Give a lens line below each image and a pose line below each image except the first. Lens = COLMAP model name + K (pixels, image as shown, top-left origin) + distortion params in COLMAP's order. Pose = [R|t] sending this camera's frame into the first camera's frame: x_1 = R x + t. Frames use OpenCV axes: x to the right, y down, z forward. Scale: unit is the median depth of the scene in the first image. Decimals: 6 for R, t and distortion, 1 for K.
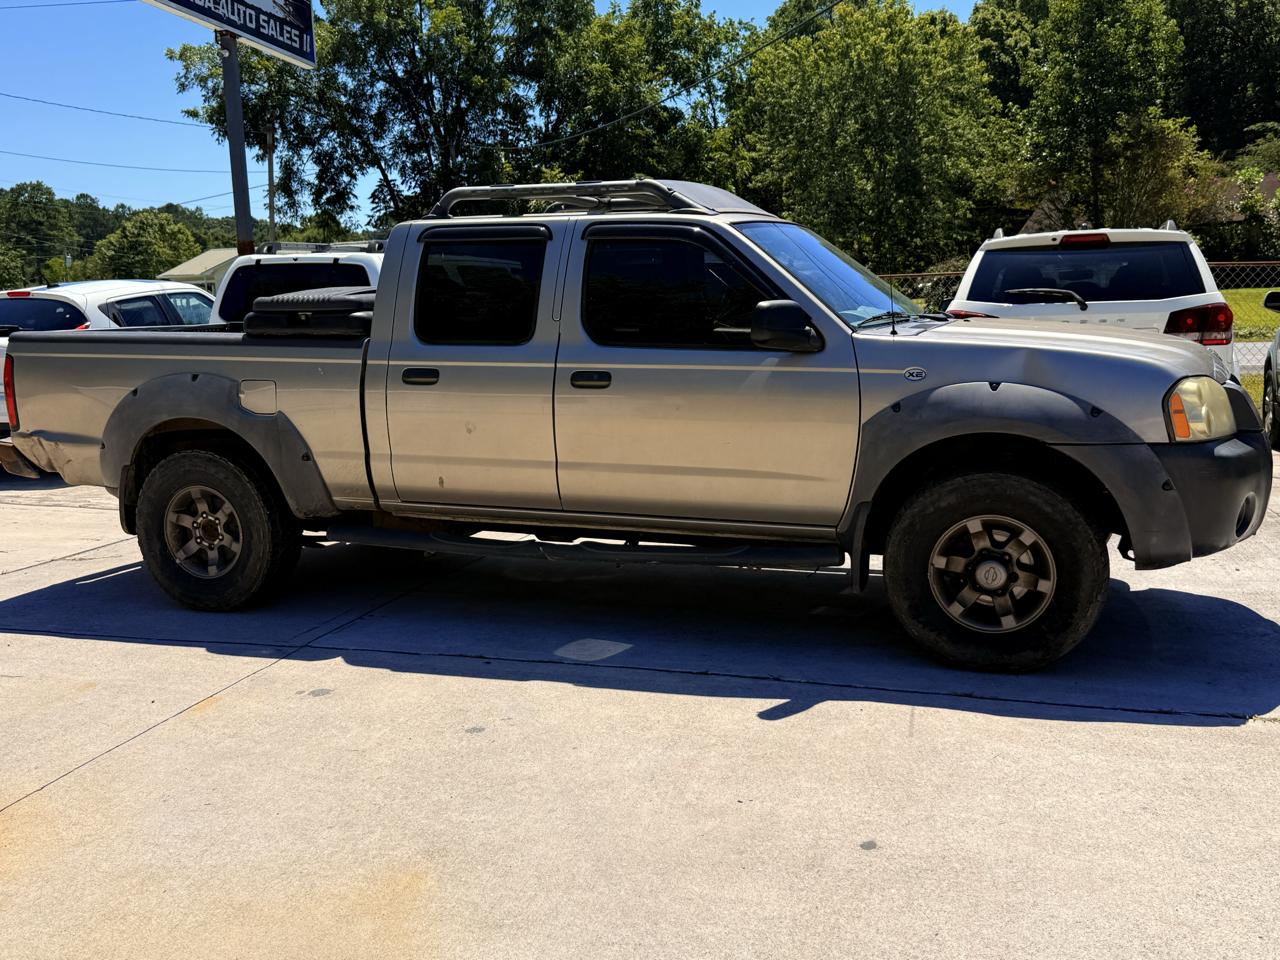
lens RADIAL K [[1266.5, 0, 650.6], [0, 1266.5, 492.1], [0, 0, 1]] dist [0.188188, -0.409275]
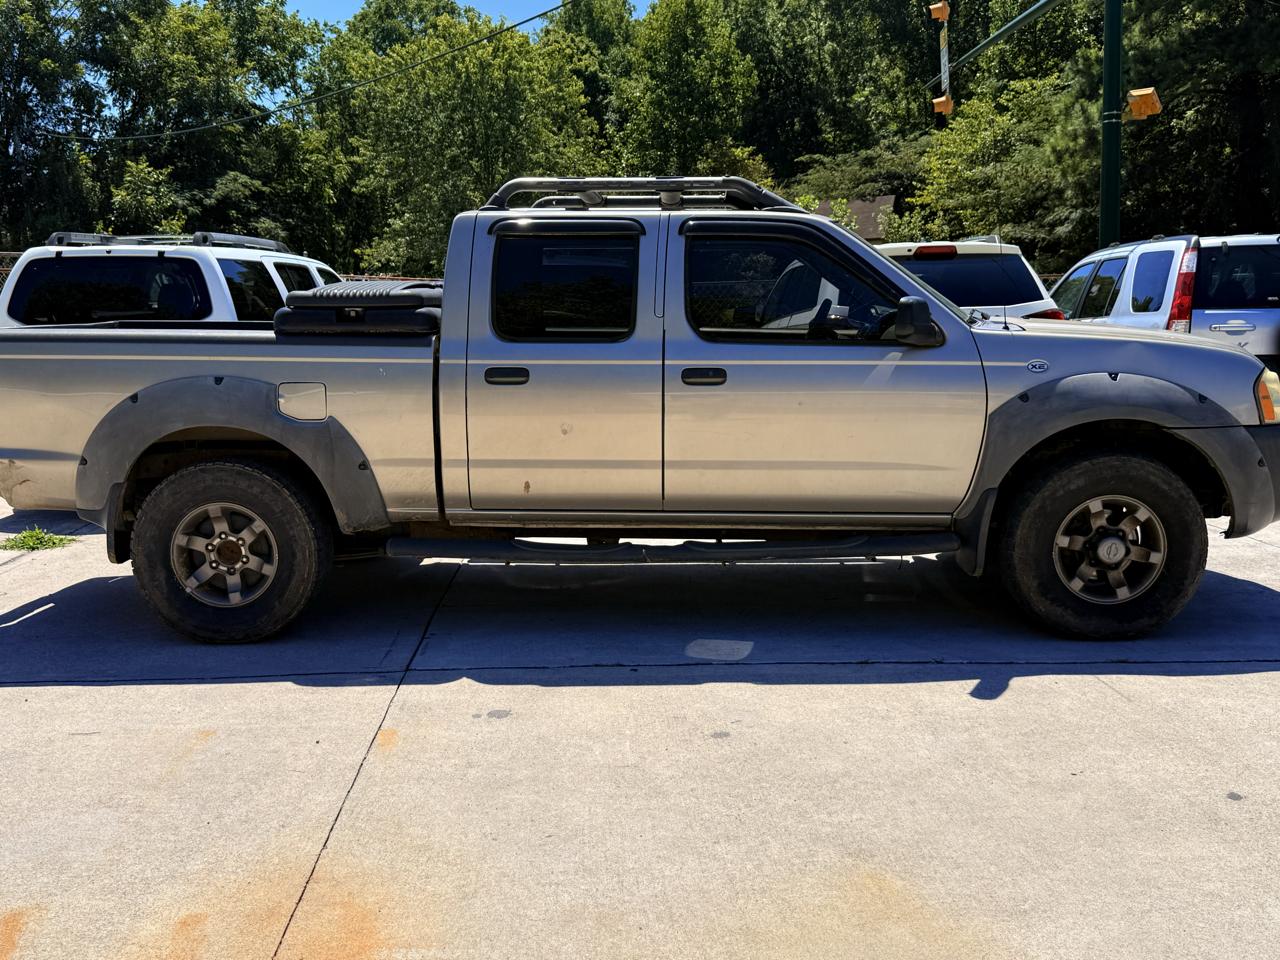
lens RADIAL K [[1265.1, 0, 635.1], [0, 1265.1, 484.7], [0, 0, 1]] dist [0.193401, -0.438518]
pose [[0.947269, -0.035925, 0.318418, -0.370260], [0.040190, 0.999169, -0.006833, 0.000154], [-0.317908, 0.019270, 0.947926, 0.073178]]
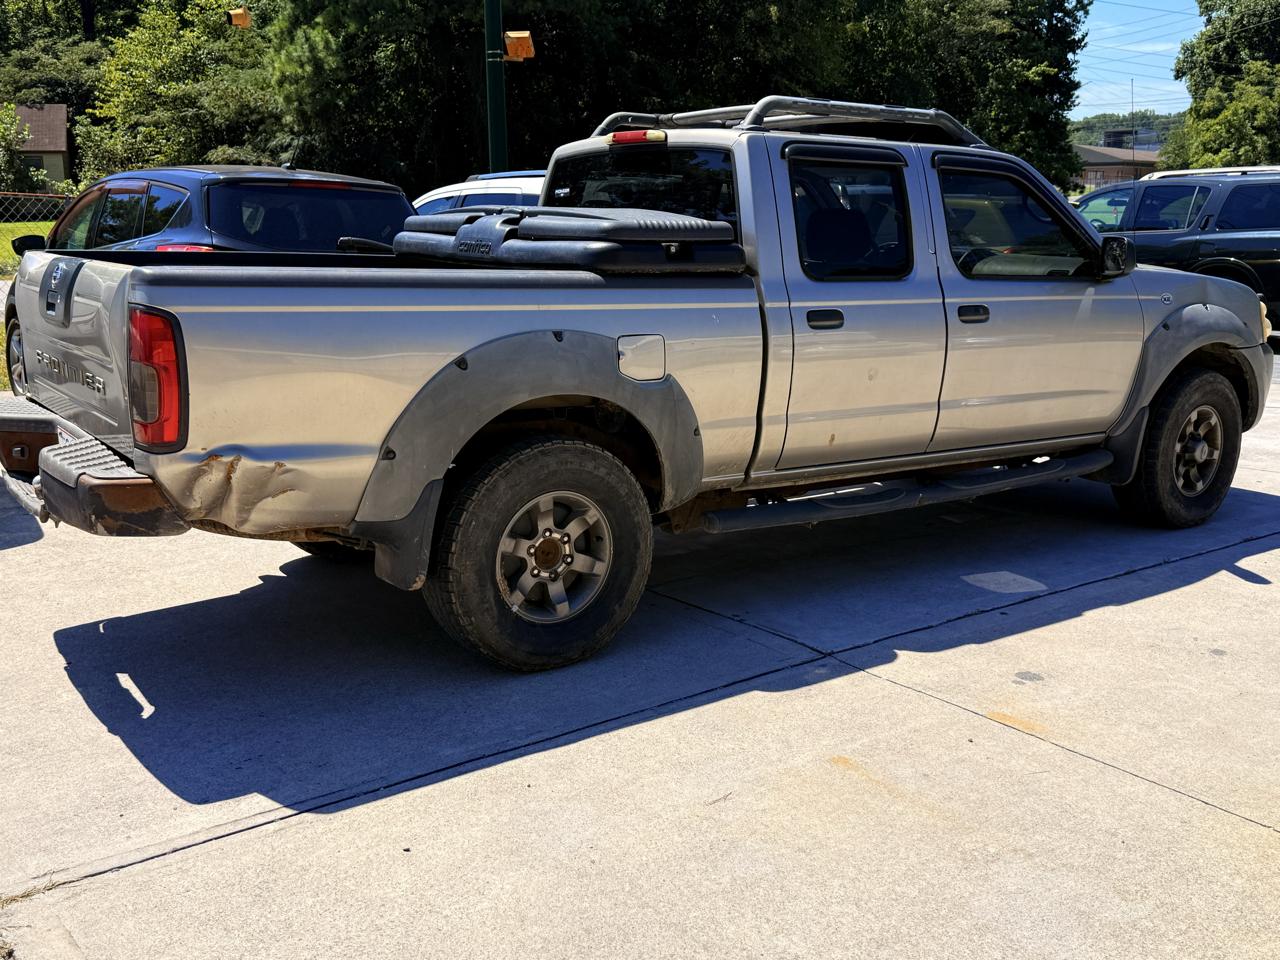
lens RADIAL K [[1267.3, 0, 649.6], [0, 1267.3, 470.5], [0, 0, 1]] dist [0.188446, -0.400744]
pose [[0.543742, -0.130796, 0.828998, -0.912468], [0.104269, 0.990656, 0.087912, -0.073087], [-0.832750, 0.038637, 0.552299, 0.591529]]
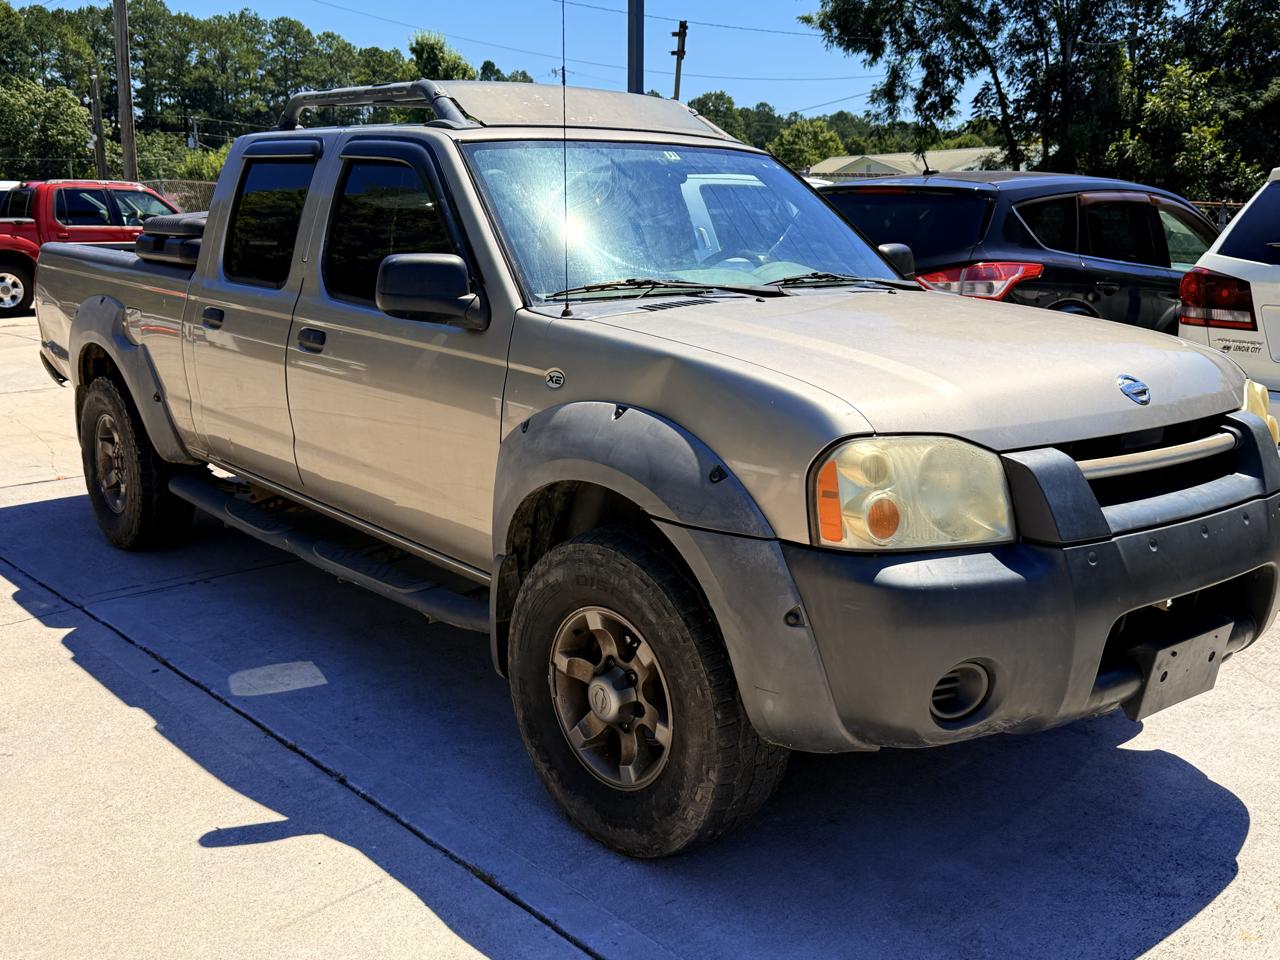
lens RADIAL K [[1266.0, 0, 645.2], [0, 1266.0, 476.8], [0, 0, 1]] dist [0.191792, -0.415101]
pose [[0.875272, 0.131781, -0.465331, 0.455778], [-0.104783, 0.990979, 0.083551, -0.082725], [0.472144, -0.024372, 0.881184, 0.354372]]
